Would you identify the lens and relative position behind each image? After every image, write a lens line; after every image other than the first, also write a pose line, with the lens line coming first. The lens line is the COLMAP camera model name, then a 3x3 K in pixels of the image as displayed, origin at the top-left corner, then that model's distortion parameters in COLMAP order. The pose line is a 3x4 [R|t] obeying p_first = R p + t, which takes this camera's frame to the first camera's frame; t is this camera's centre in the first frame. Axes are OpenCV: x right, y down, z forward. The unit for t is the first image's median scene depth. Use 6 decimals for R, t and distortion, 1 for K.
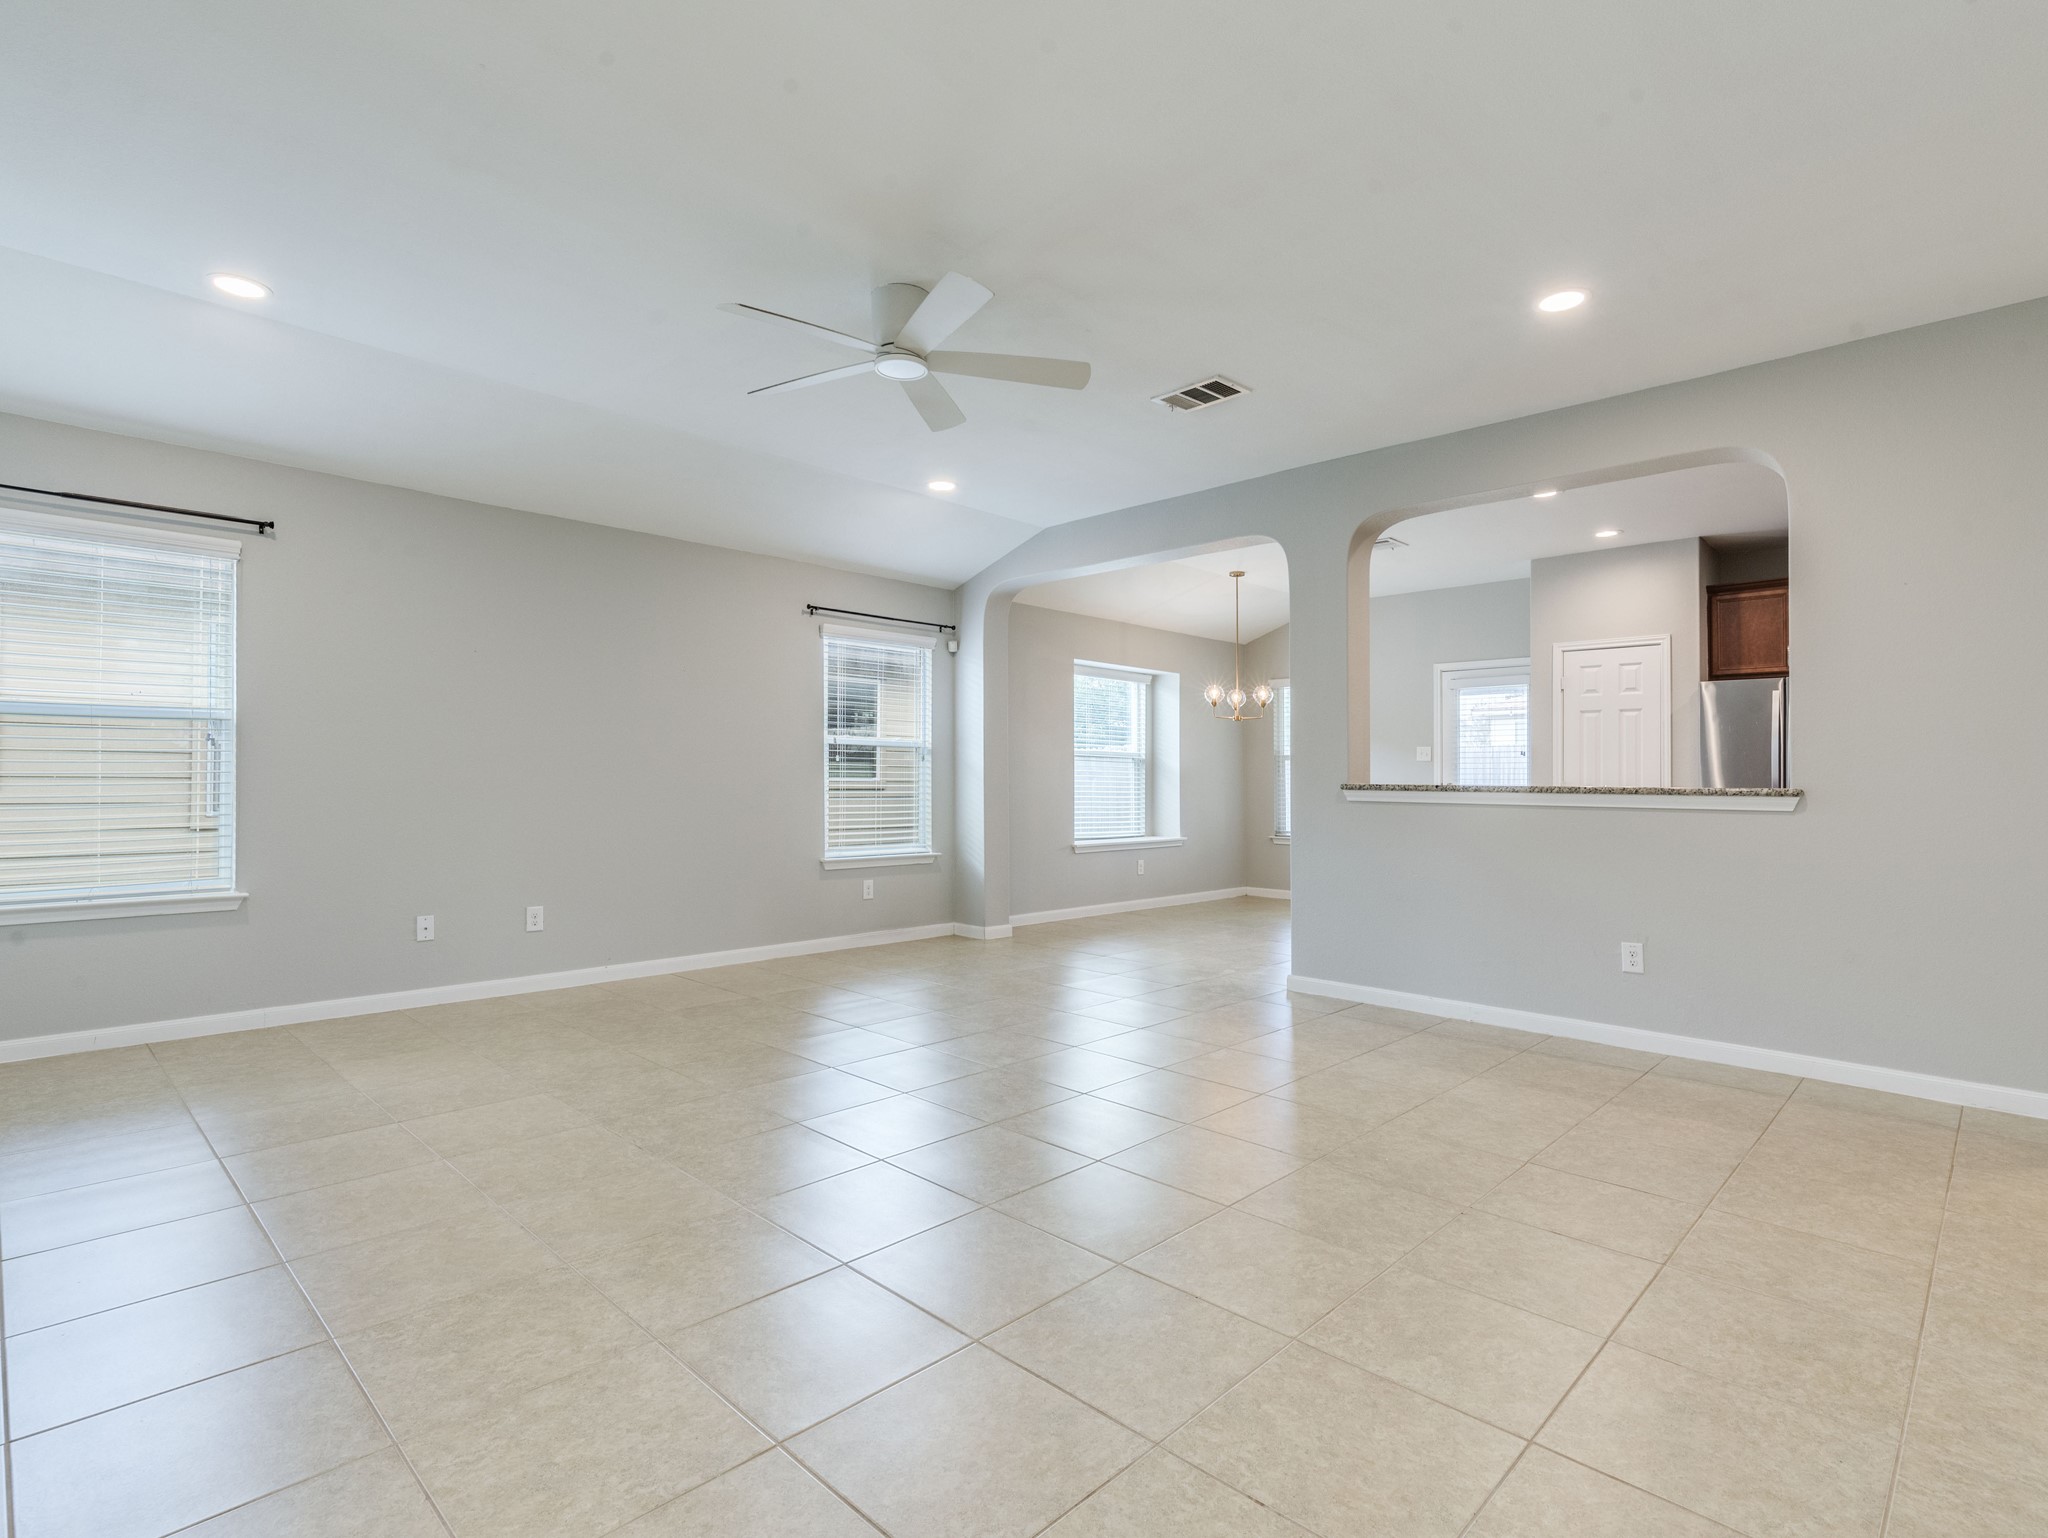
lens RADIAL K [[1024.6, 0, 1024.0], [0, 1024.6, 769.0], [0, 0, 1]] dist [0.000672, -0.000227]
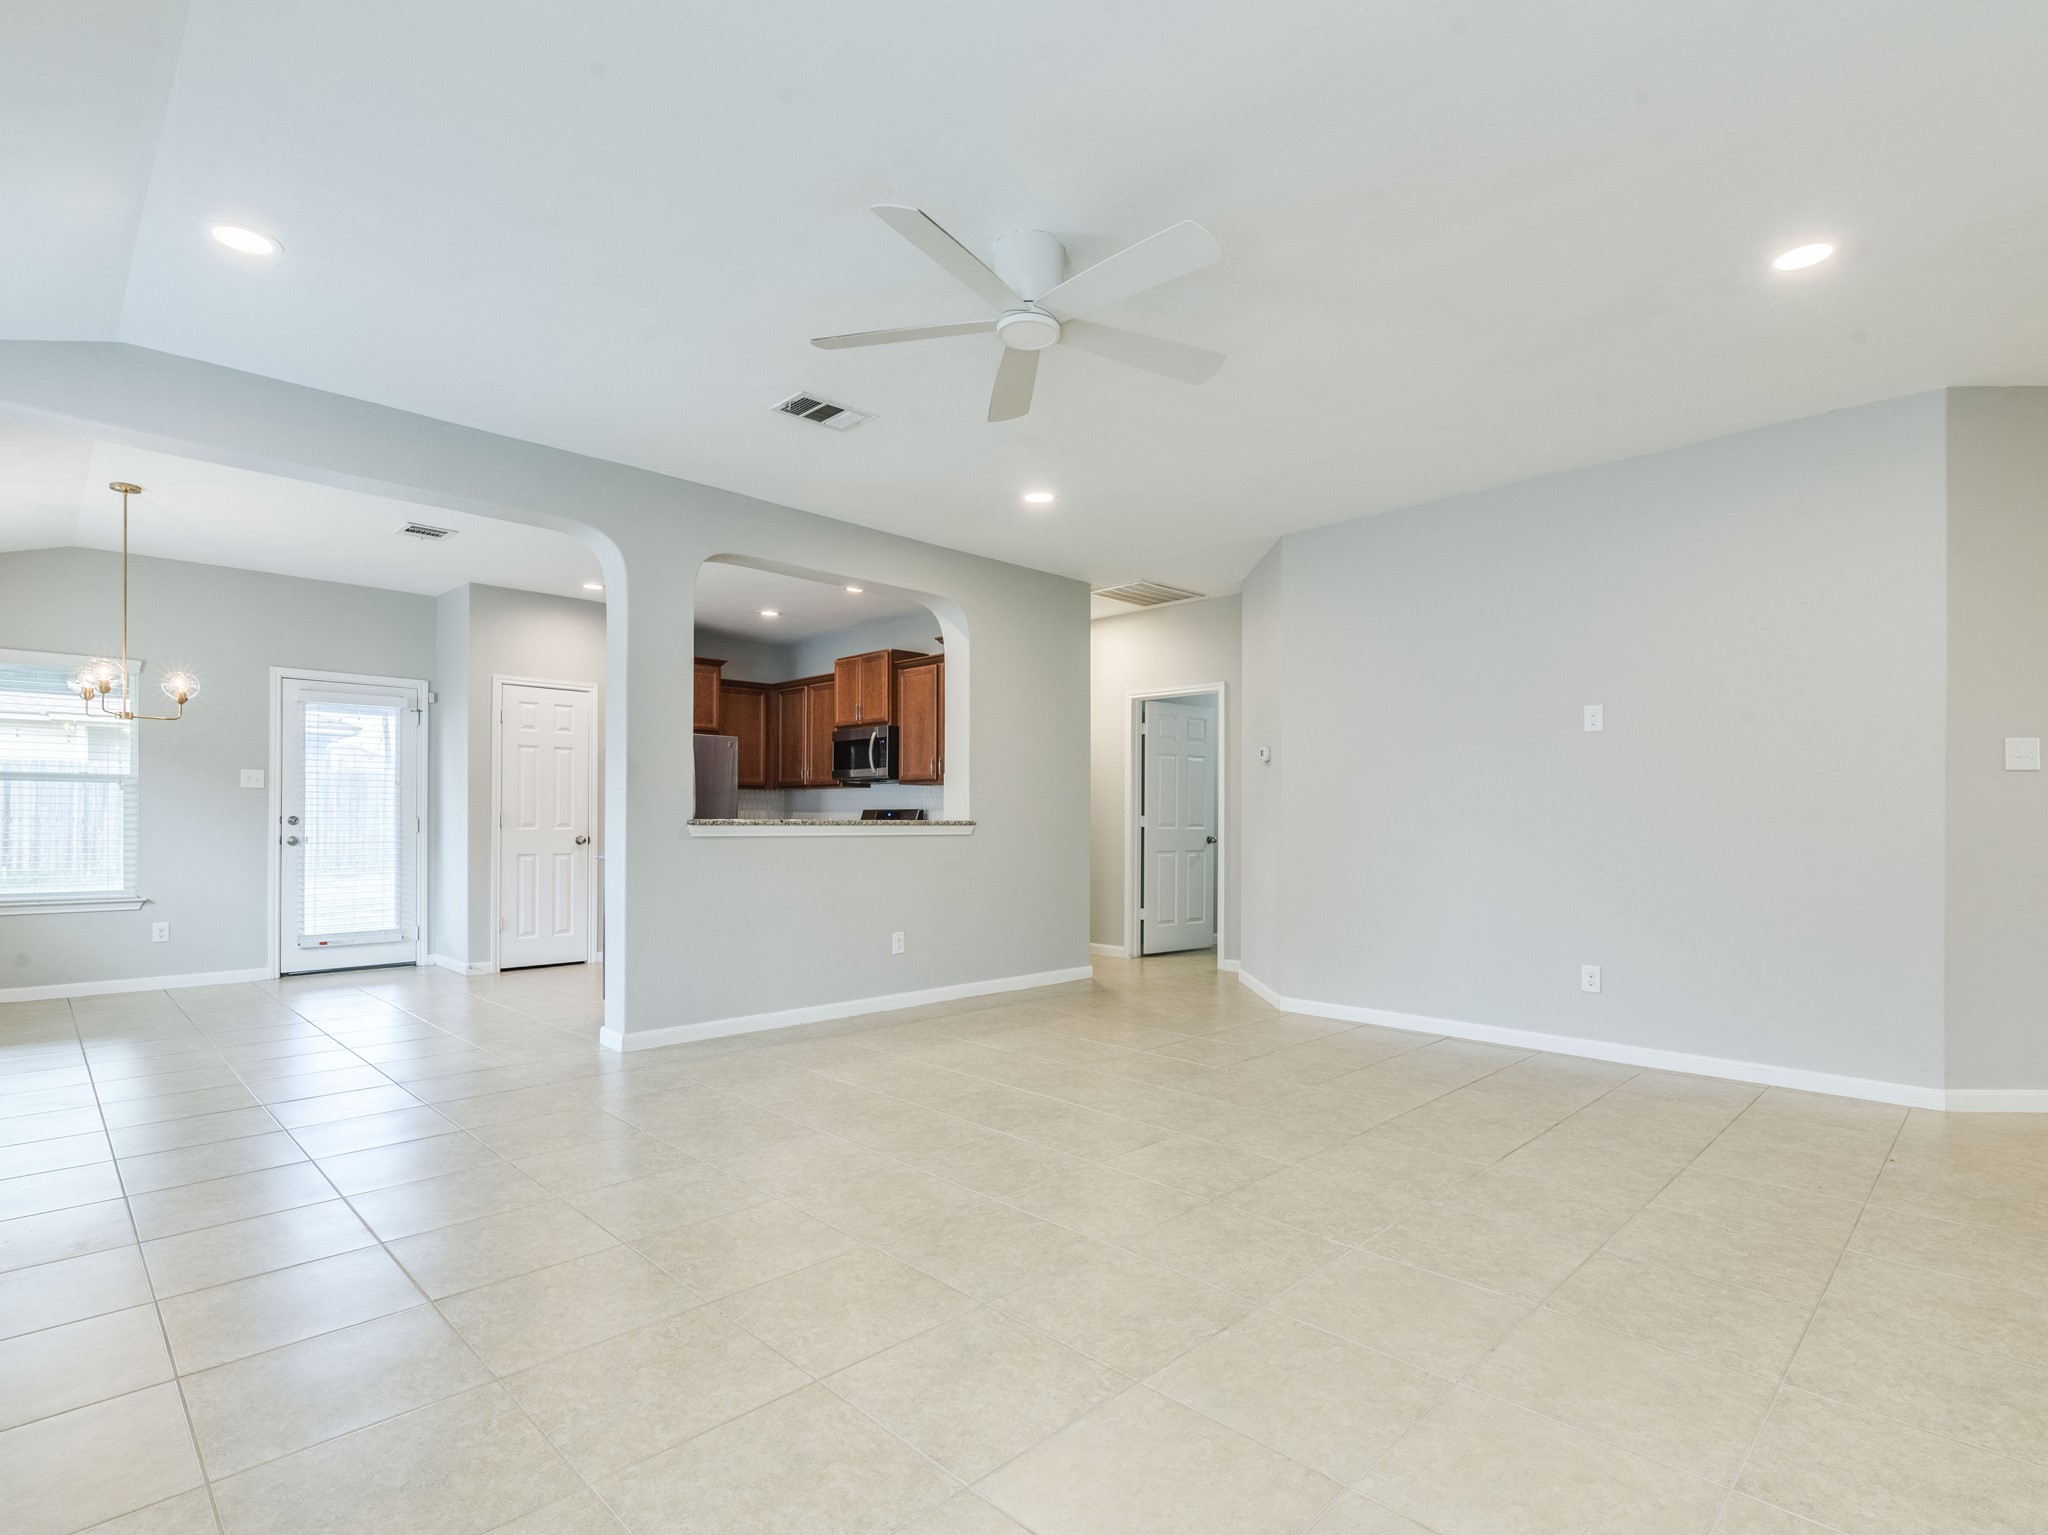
lens RADIAL K [[1004.3, 0, 1052.3], [0, 1004.3, 804.1], [0, 0, 1]] dist [0.002912, 0.000992]
pose [[0.003079, 0.006327, 0.999975, -0.567545], [-0.014742, 0.999872, -0.006281, 0.000651], [-0.999887, -0.014722, 0.003172, 0.583961]]
